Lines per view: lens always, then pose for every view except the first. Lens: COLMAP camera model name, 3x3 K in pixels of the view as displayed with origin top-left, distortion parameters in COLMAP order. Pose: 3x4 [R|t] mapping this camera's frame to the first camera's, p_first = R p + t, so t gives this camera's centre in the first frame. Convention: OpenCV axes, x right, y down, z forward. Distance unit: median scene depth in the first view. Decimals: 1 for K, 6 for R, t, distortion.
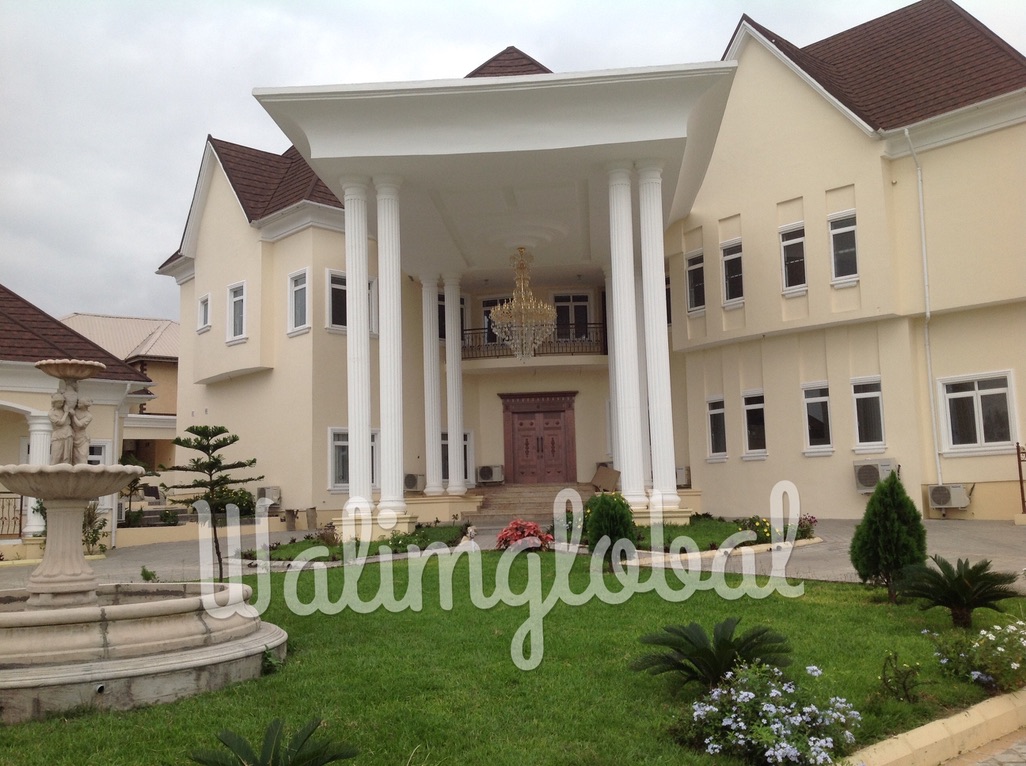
lens RADIAL K [[969.6, 0, 513.0], [0, 969.6, 383.0], [0, 0, 1]] dist [0.081320, -0.004913]
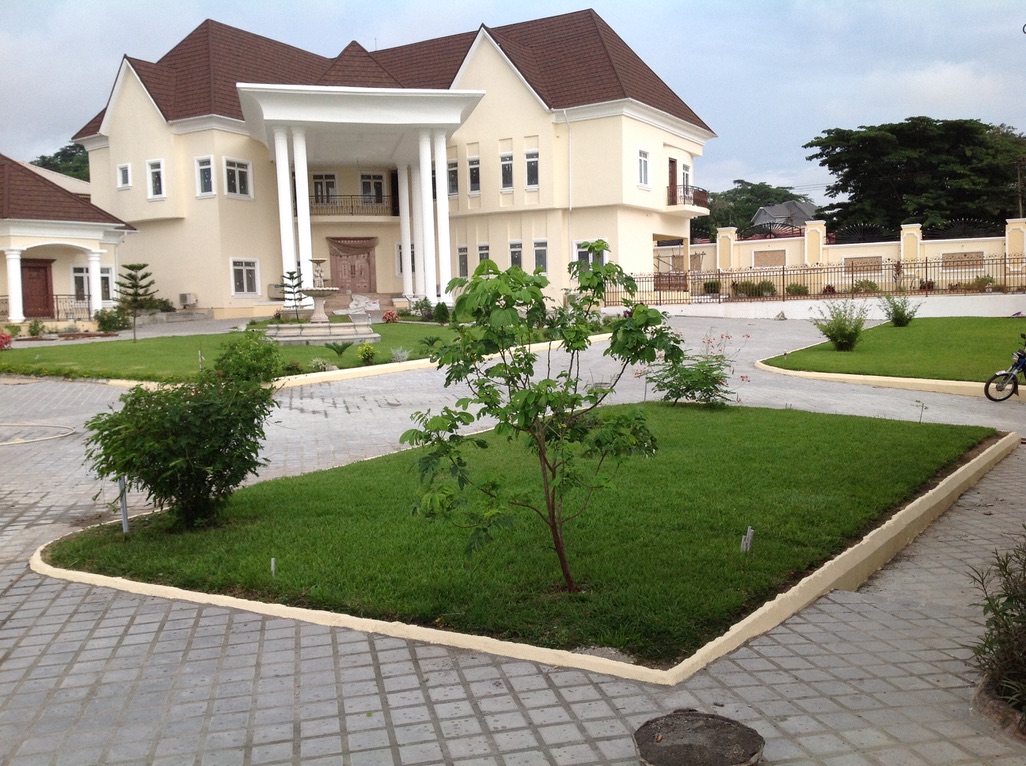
lens RADIAL K [[969.6, 0, 513.0], [0, 969.6, 383.0], [0, 0, 1]] dist [0.081320, -0.004913]
pose [[0.955779, -0.023475, 0.293149, -0.231390], [-0.032890, 0.982023, 0.185873, -0.071950], [-0.292242, -0.187295, 0.937825, -0.742652]]
